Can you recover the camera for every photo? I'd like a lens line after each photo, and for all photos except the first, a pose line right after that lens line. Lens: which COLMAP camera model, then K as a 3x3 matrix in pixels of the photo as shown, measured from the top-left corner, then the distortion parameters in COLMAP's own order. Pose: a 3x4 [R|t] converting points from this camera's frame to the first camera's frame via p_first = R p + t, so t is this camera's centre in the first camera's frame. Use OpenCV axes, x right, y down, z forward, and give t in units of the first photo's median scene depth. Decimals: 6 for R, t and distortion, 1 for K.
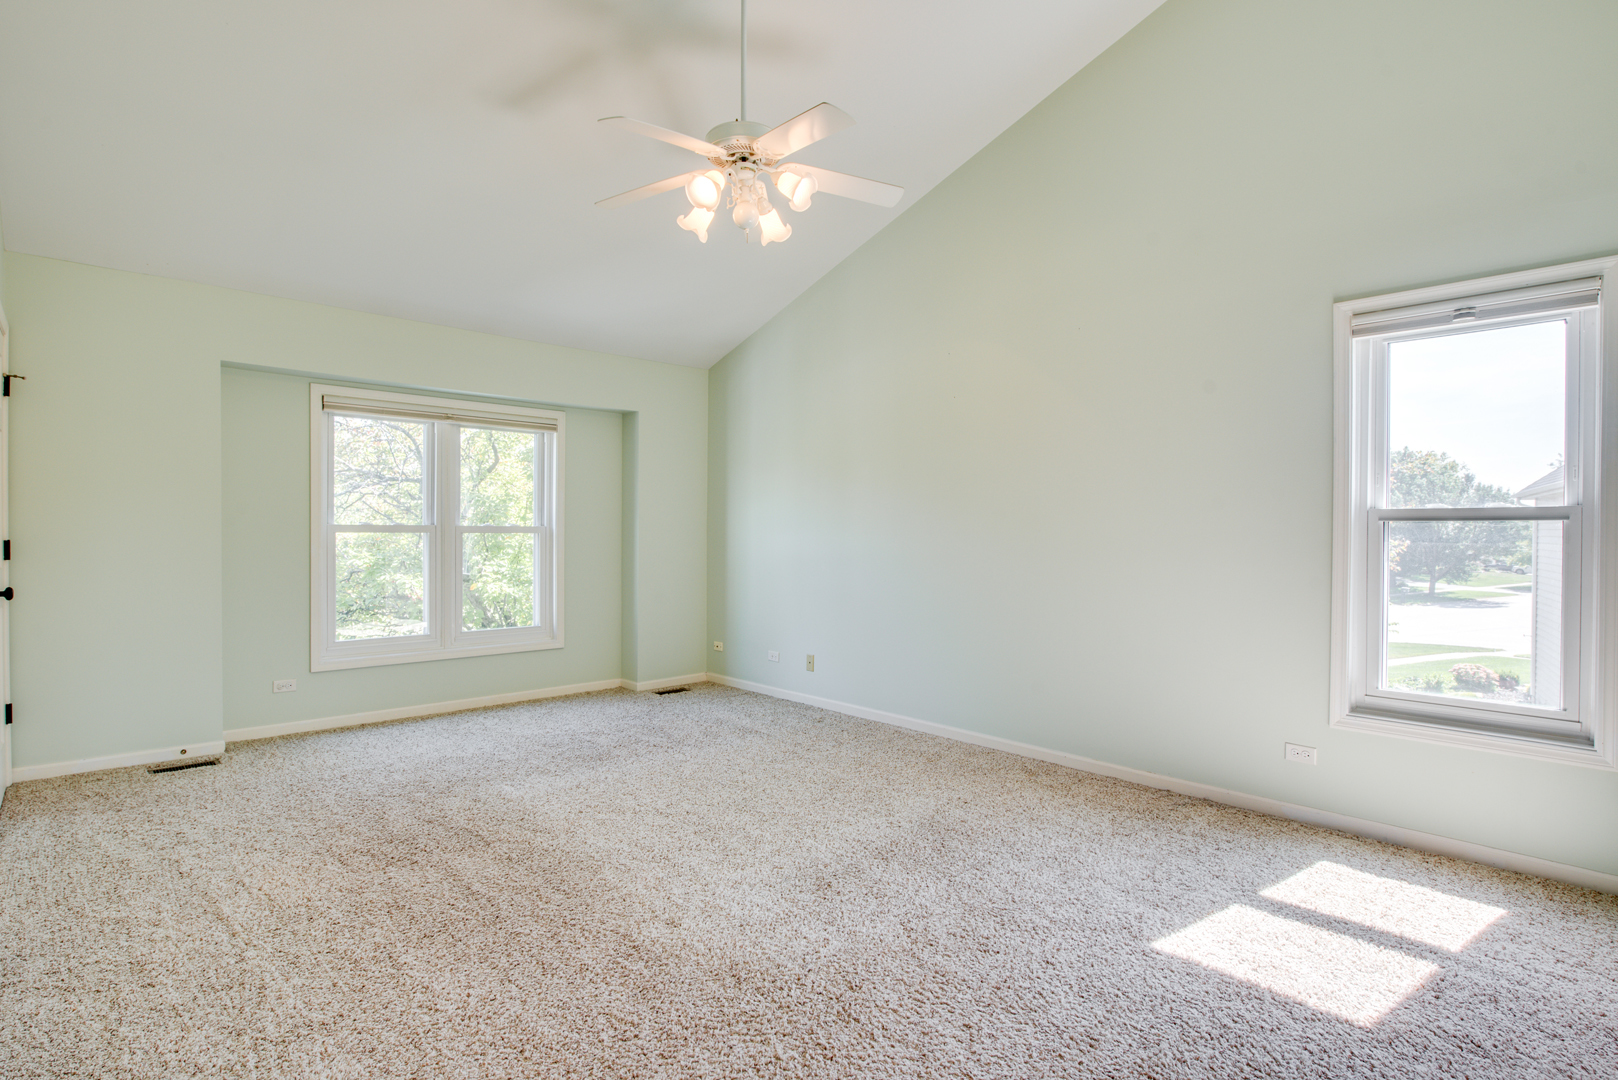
lens RADIAL K [[807.2, 0, 813.0], [0, 807.2, 540.7], [0, 0, 1]] dist [-0.007417, -0.003286]
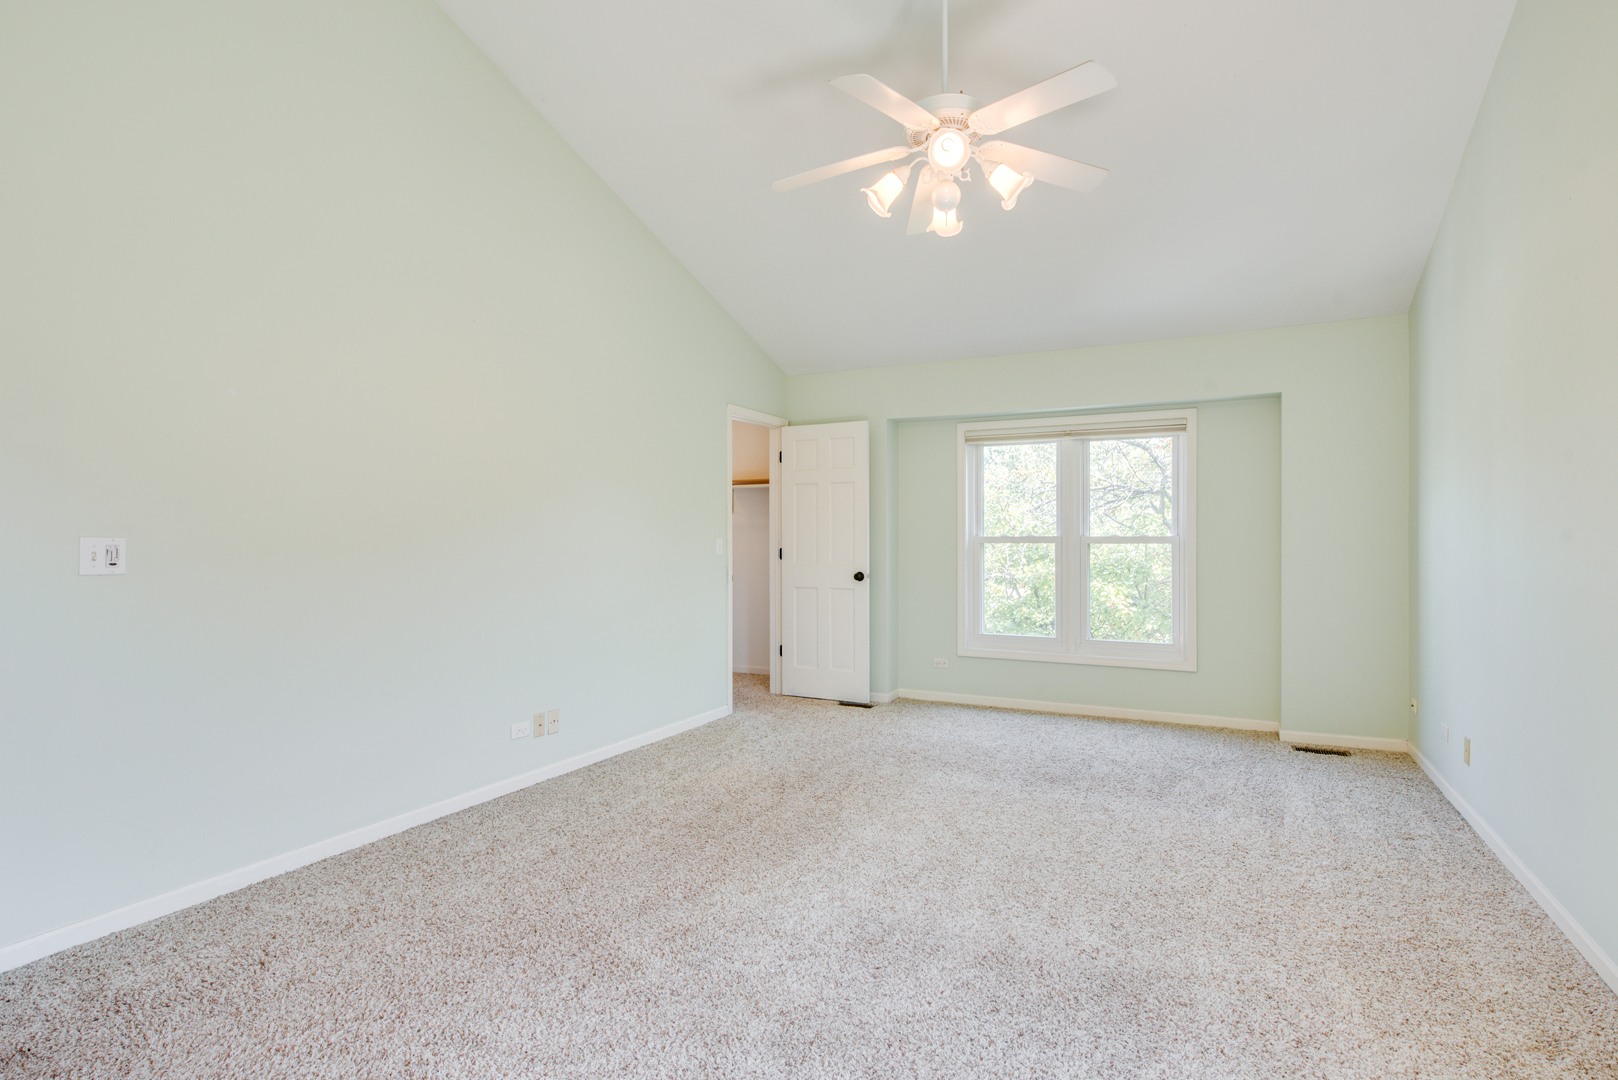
lens RADIAL K [[807.2, 0, 814.0], [0, 807.2, 535.6], [0, 0, 1]] dist [-0.007417, -0.003286]
pose [[0.340764, -0.012520, -0.940066, 0.432300], [-0.009118, 0.999820, -0.016622, 0.000450], [0.940105, 0.014236, 0.340588, 0.332124]]
